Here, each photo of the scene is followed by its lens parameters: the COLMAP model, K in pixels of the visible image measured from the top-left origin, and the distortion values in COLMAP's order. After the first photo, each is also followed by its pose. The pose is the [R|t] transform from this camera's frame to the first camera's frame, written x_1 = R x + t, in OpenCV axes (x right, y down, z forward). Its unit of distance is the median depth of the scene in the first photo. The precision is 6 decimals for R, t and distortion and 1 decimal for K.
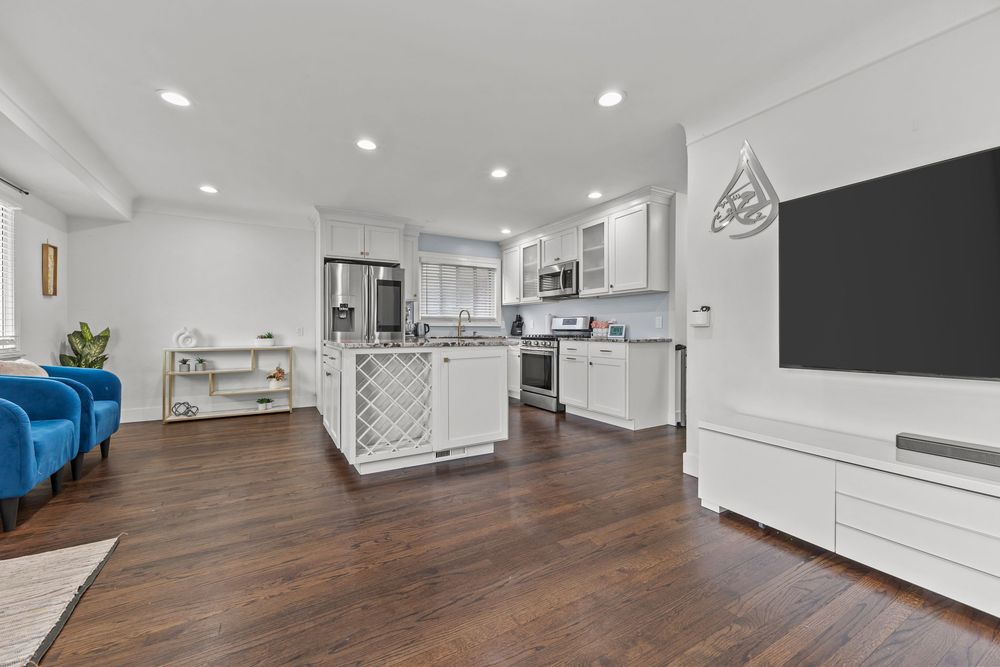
lens RADIAL K [[395.9, 0, 497.4], [0, 395.9, 330.0], [0, 0, 1]] dist [0.019253, -0.007838]
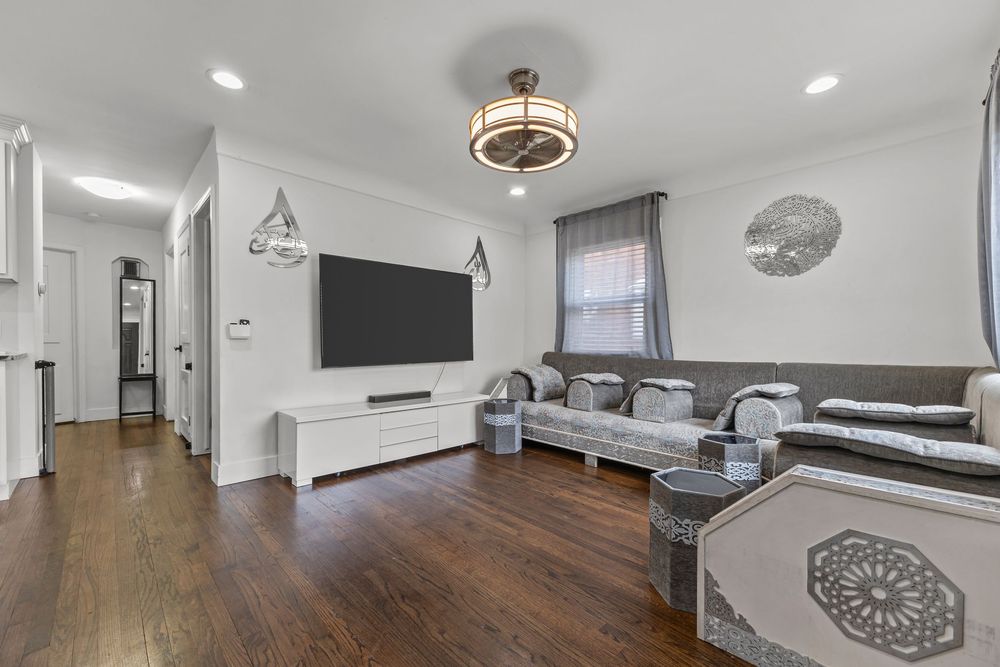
lens RADIAL K [[403.7, 0, 499.9], [0, 403.7, 347.8], [0, 0, 1]] dist [0.018387, -0.007232]
pose [[-0.246898, -0.017741, 0.968879, -0.380233], [-0.006777, 0.999840, 0.016581, -0.003767], [-0.969018, -0.002472, -0.246978, 0.321335]]
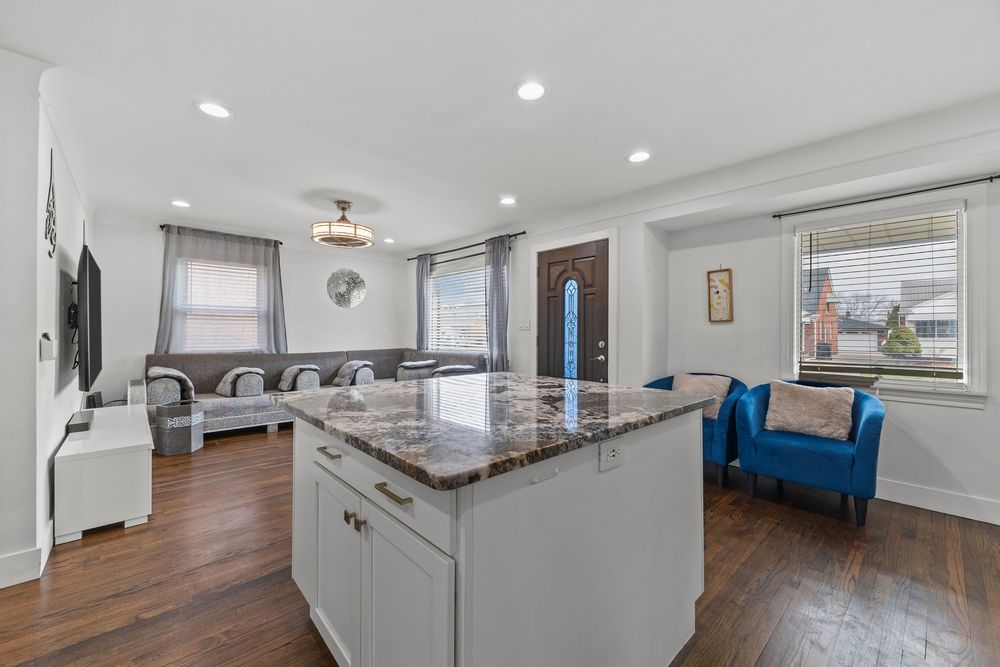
lens RADIAL K [[395.9, 0, 497.4], [0, 395.9, 330.0], [0, 0, 1]] dist [0.019253, -0.007838]
pose [[-0.977646, -0.006091, -0.210167, -0.082270], [-0.005389, 0.999978, -0.003913, -0.035372], [0.210186, -0.002693, -0.977658, 1.033265]]
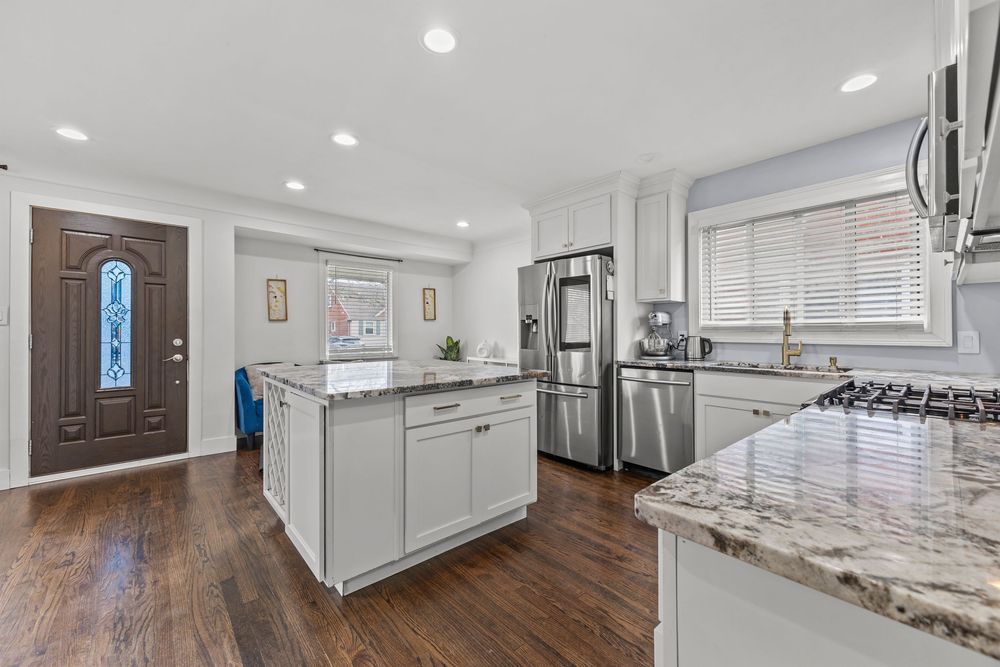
lens RADIAL K [[395.9, 0, 497.4], [0, 395.9, 330.0], [0, 0, 1]] dist [0.019253, -0.007838]
pose [[0.194880, -0.005036, -0.980814, 0.366407], [0.000564, 0.999987, -0.005023, -0.029074], [0.980827, 0.000426, 0.194880, 0.723520]]
